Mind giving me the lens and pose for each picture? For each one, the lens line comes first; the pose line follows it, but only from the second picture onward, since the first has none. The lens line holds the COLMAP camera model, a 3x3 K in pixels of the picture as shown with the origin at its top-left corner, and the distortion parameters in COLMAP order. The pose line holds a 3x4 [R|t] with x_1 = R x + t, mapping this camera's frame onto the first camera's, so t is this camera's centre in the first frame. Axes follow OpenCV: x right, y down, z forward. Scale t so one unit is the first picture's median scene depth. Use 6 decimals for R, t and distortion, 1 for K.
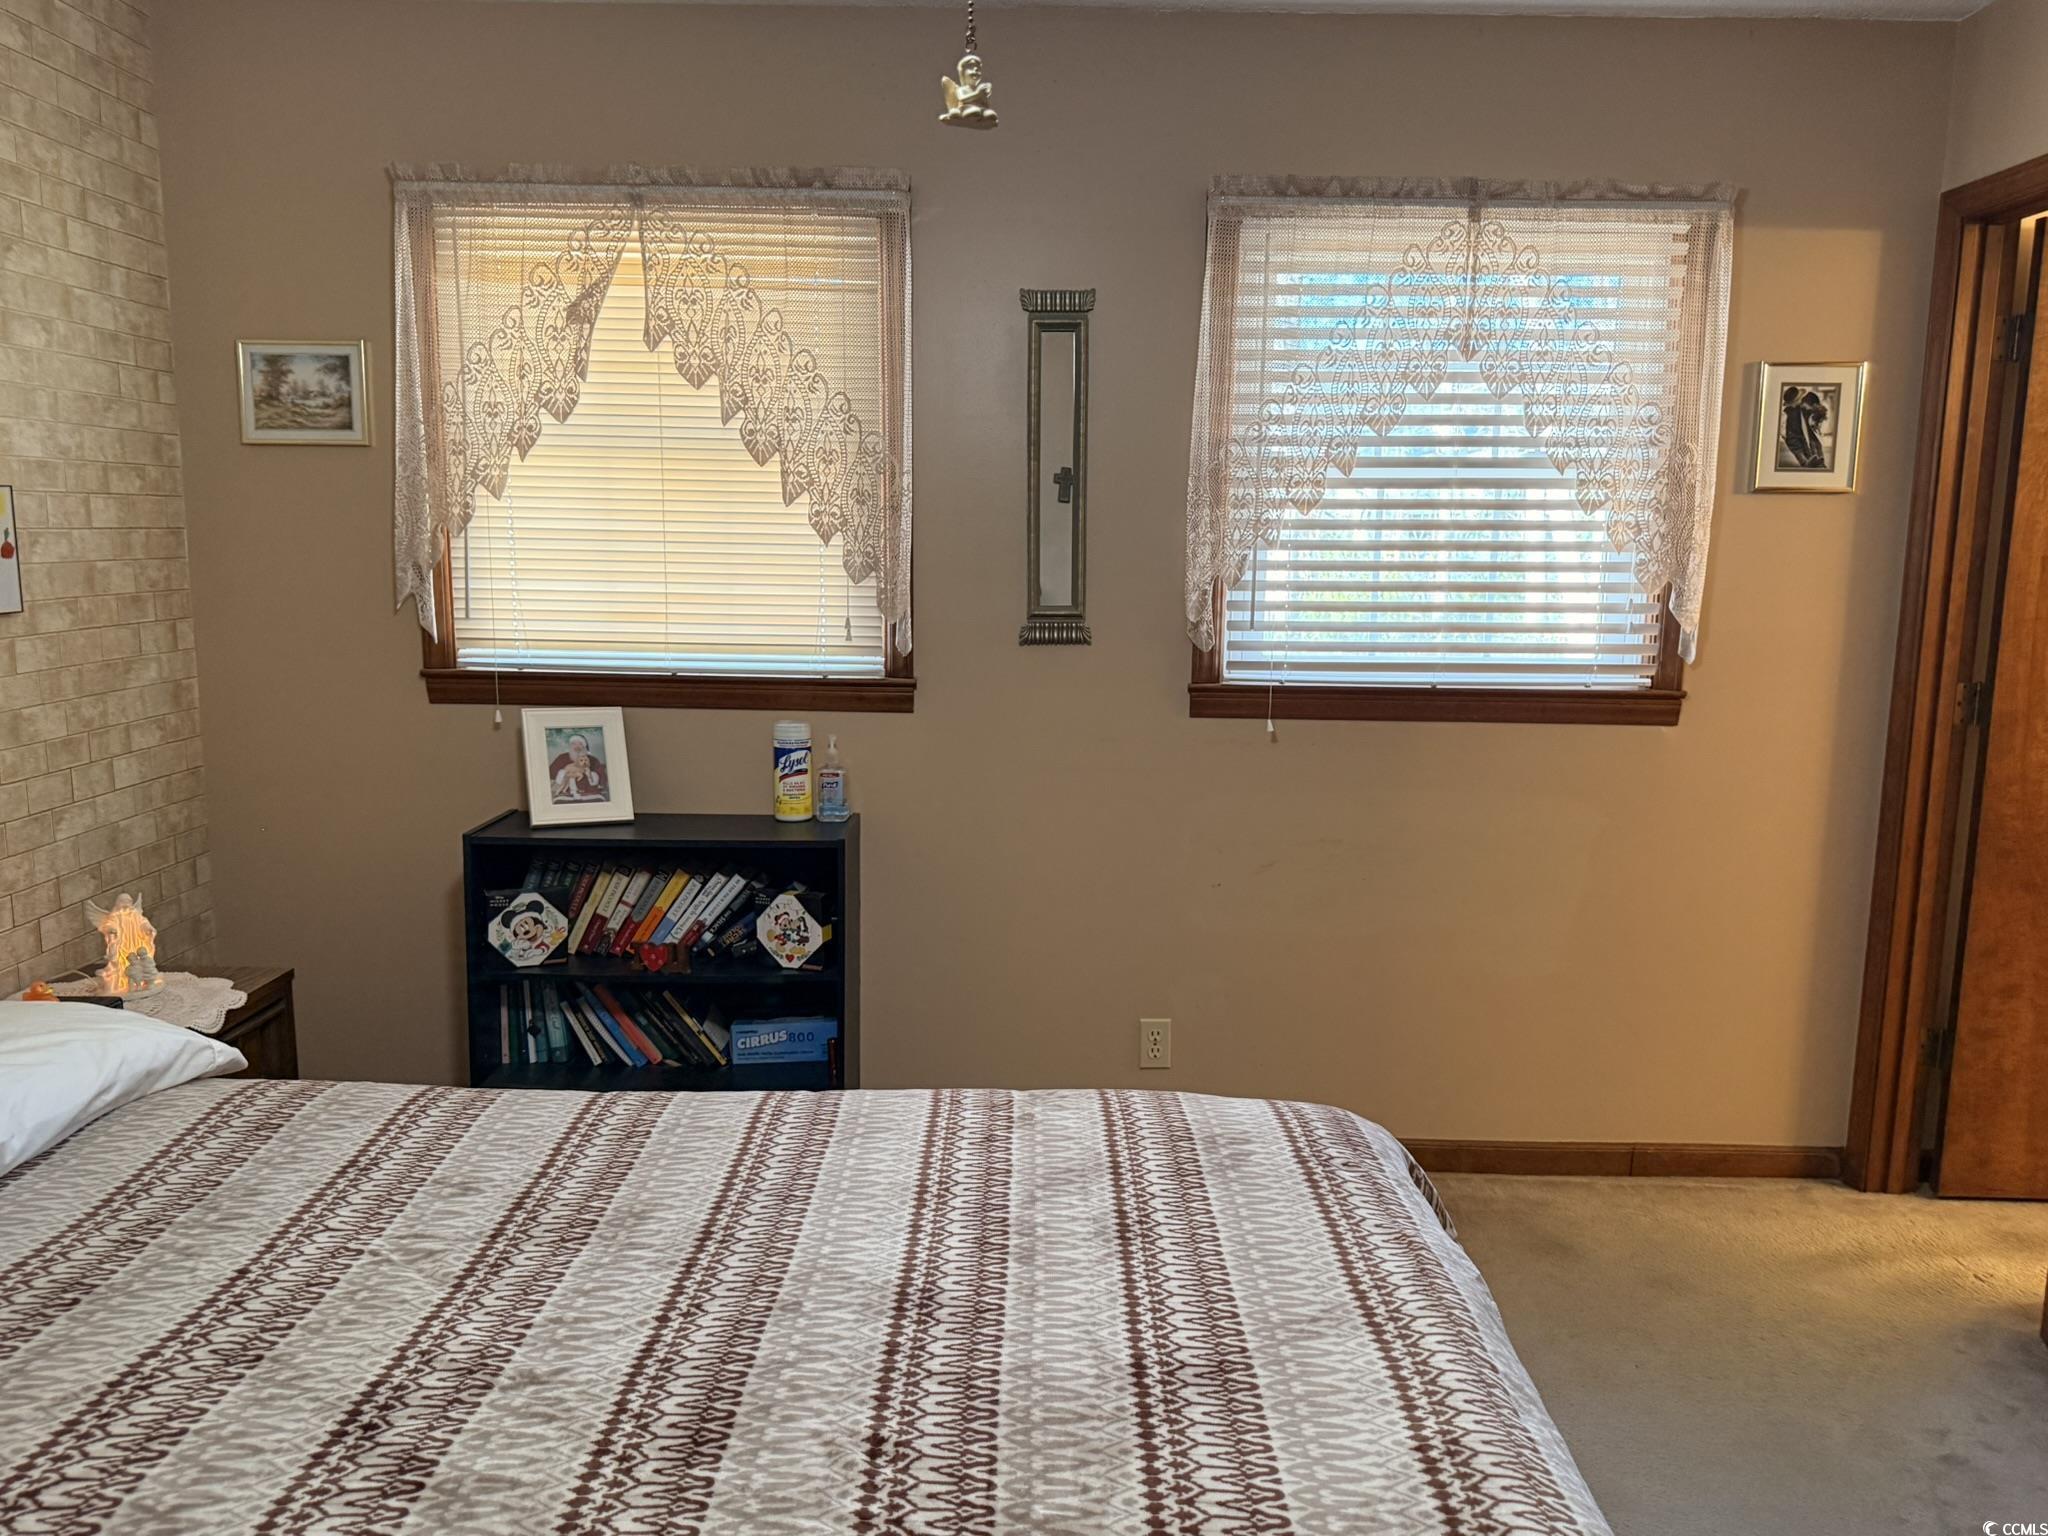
lens RADIAL K [[1551.6, 0, 1027.9], [0, 1551.6, 786.9], [0, 0, 1]] dist [0.078978, -0.108192]
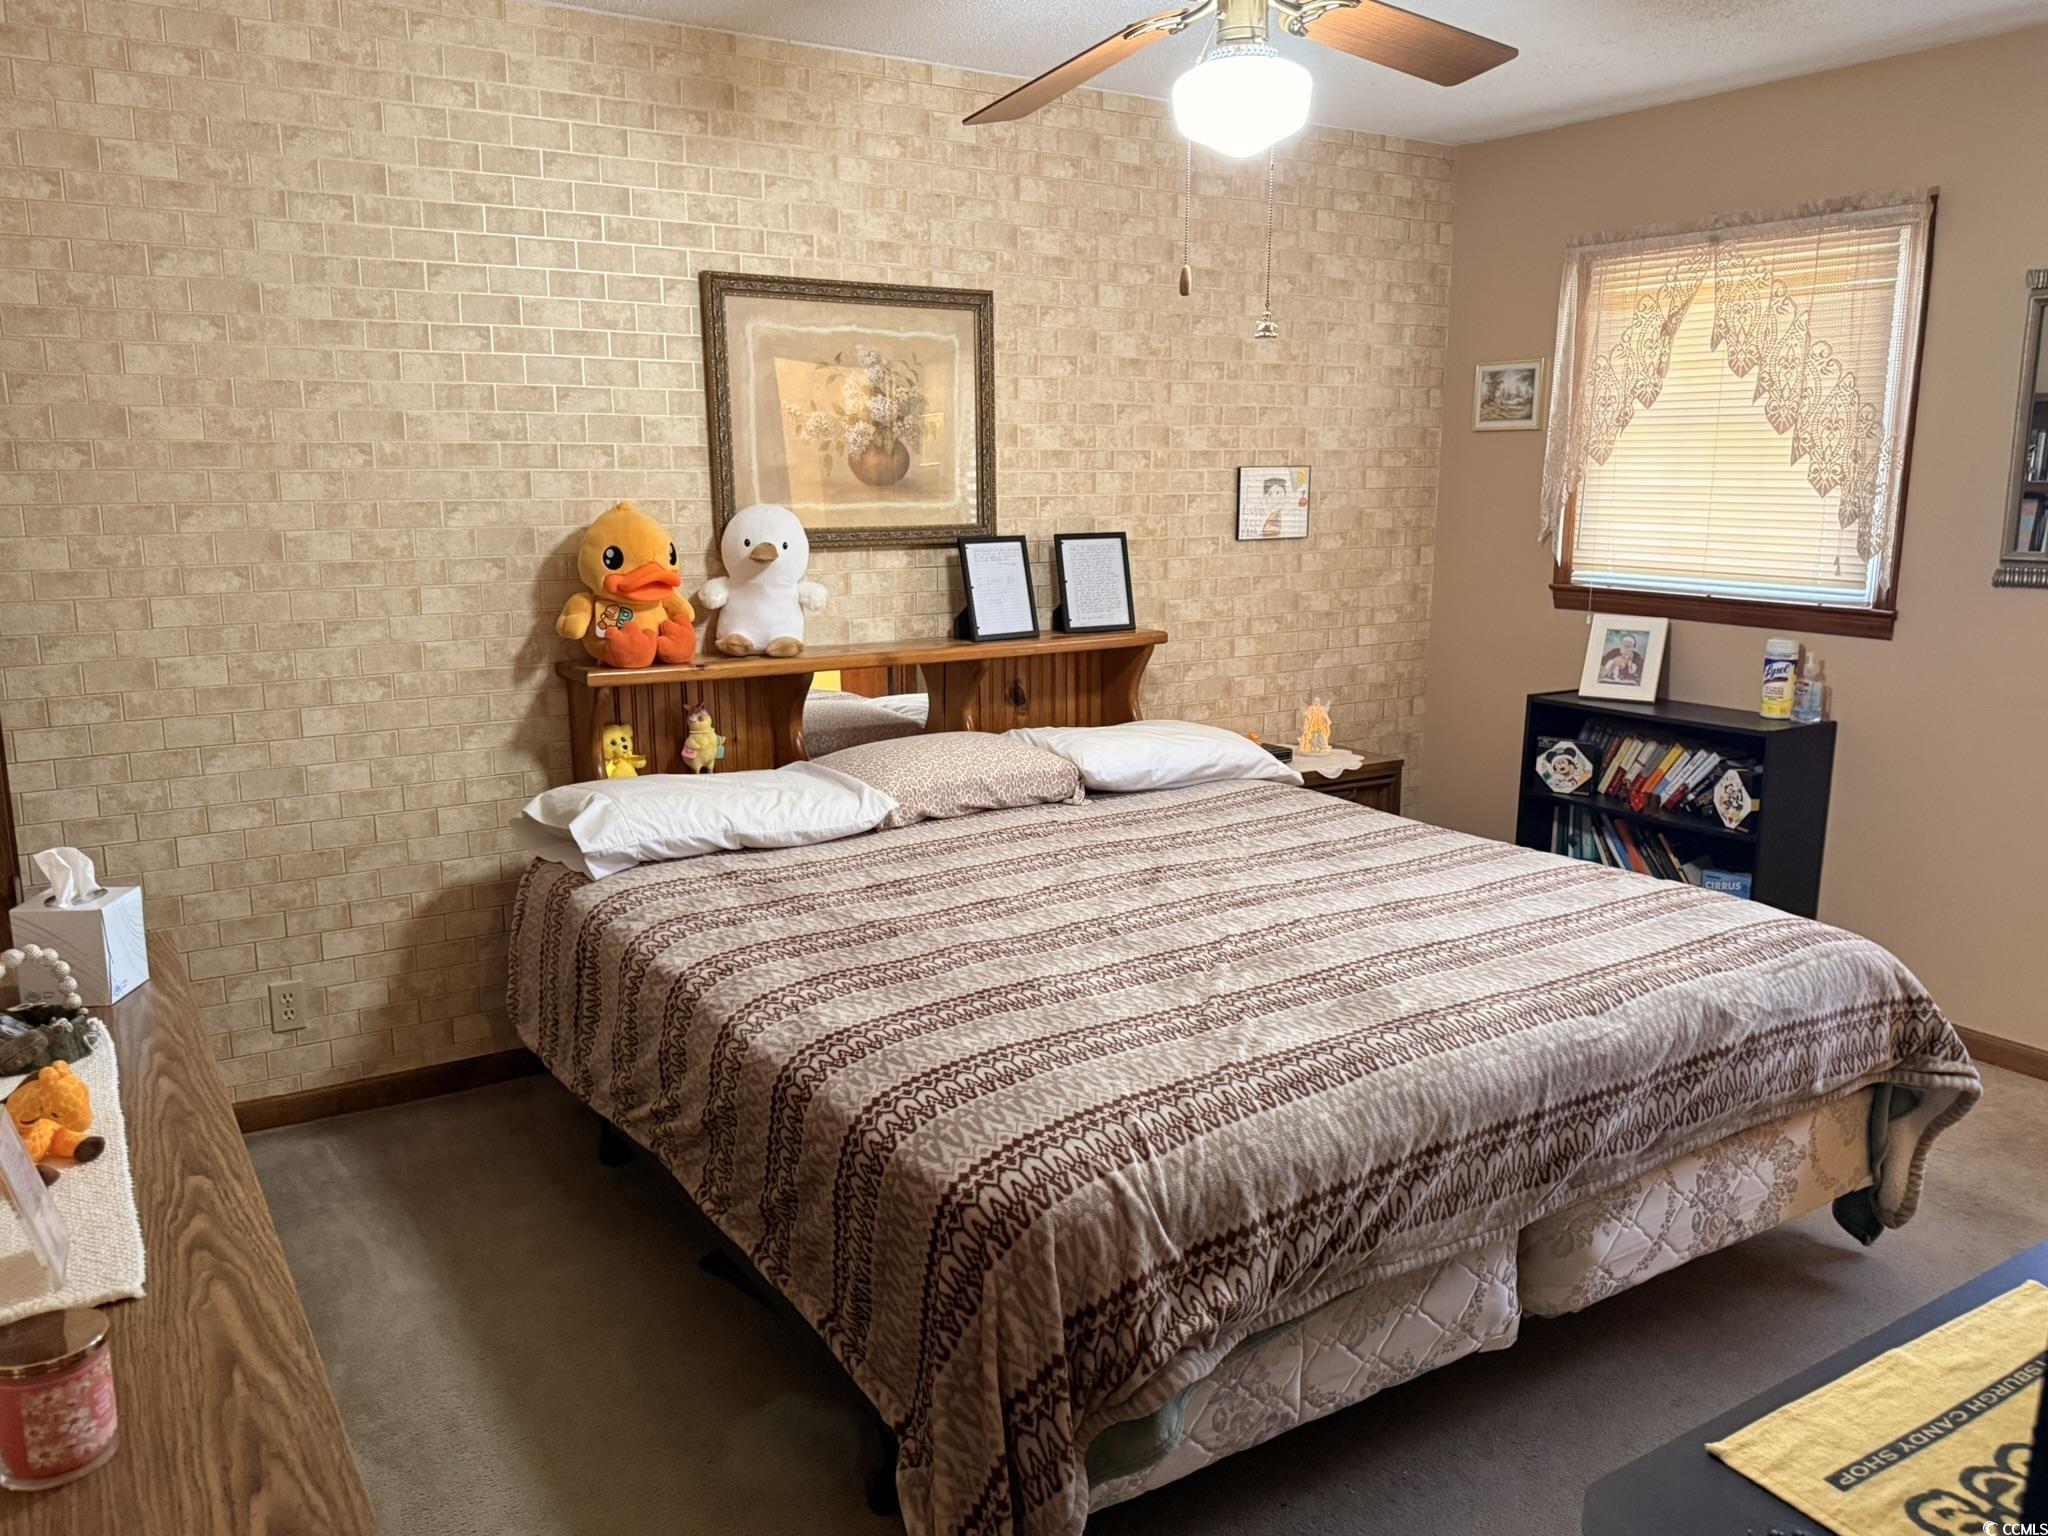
lens RADIAL K [[1547.0, 0, 1016.5], [0, 1547.0, 766.1], [0, 0, 1]] dist [0.124743, -0.197588]
pose [[0.553949, 0.146296, -0.819596, 0.582112], [-0.126721, 0.987786, 0.090669, 0.023812], [0.822850, 0.053634, 0.565722, -0.226191]]
